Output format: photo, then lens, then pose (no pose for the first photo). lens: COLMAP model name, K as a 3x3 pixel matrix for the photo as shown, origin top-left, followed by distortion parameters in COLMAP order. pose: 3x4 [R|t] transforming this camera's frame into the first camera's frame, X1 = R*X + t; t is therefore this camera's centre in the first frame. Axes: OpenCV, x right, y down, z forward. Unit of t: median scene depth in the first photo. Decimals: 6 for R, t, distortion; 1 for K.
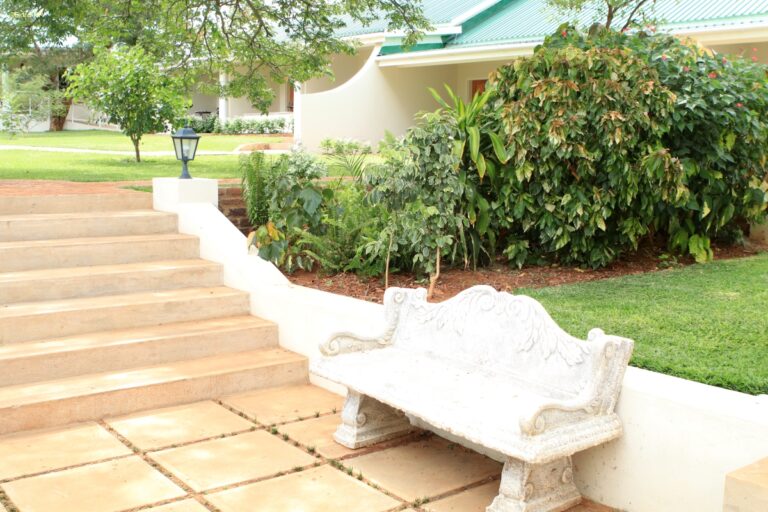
lens RADIAL K [[859.0, 0, 382.0], [0, 859.0, 255.5], [0, 0, 1]] dist [-0.085529, 0.000000]
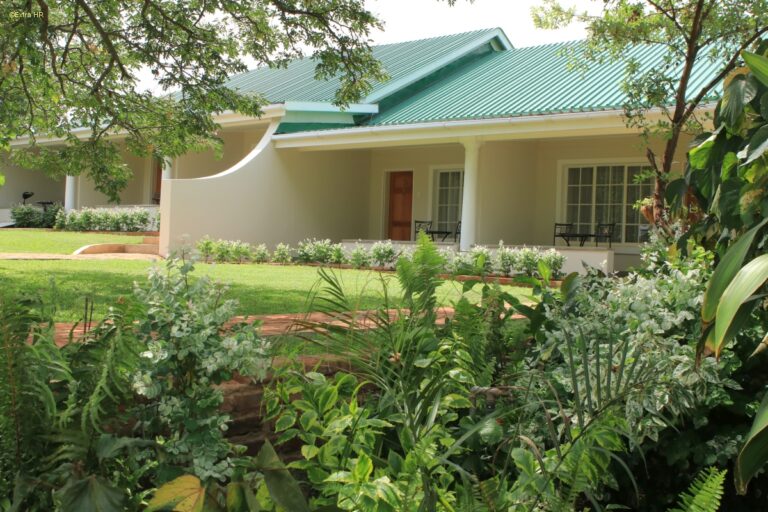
lens RADIAL K [[859.0, 0, 385.2], [0, 859.0, 258.0], [0, 0, 1]] dist [-0.085529, 0.000000]
pose [[0.987224, 0.022004, 0.157815, -0.035634], [-0.003617, 0.993259, -0.115862, -0.048525], [-0.159300, 0.113811, 0.980648, 0.339001]]
